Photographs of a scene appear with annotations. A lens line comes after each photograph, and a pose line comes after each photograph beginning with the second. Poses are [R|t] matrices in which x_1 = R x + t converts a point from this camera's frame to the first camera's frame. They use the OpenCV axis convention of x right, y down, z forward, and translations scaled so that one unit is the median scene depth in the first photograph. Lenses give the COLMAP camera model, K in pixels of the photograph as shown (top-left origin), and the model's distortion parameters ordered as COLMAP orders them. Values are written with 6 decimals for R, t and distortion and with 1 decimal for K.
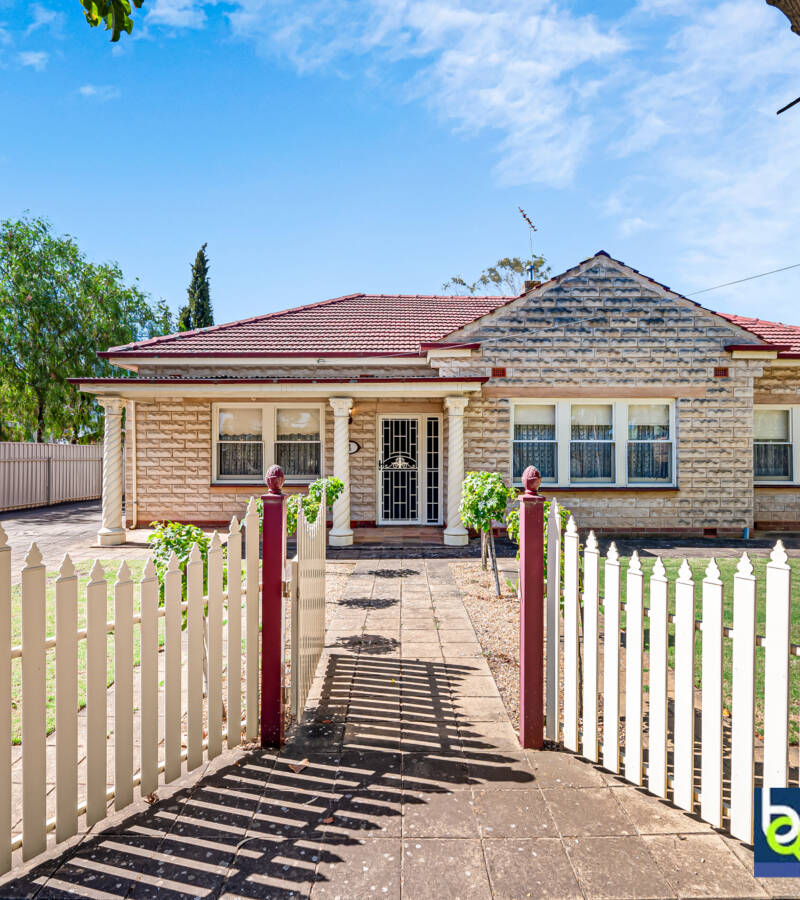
lens RADIAL K [[544.1, 0, 403.5], [0, 544.1, 452.5], [0, 0, 1]] dist [-0.000028, 0.001265]
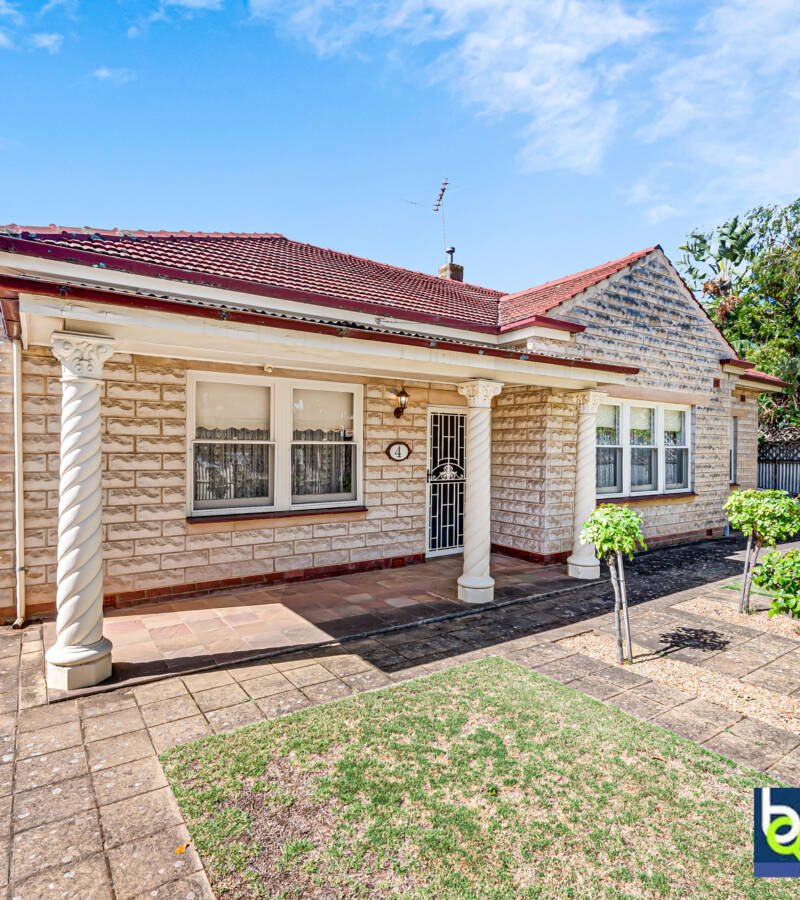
lens RADIAL K [[535.0, 0, 400.9], [0, 535.0, 455.8], [0, 0, 1]] dist [0.000767, -0.000293]
pose [[0.827271, -0.002441, 0.561798, -0.524189], [-0.006422, 0.999884, 0.013801, -0.014906], [-0.561766, -0.015025, 0.827160, 0.475483]]
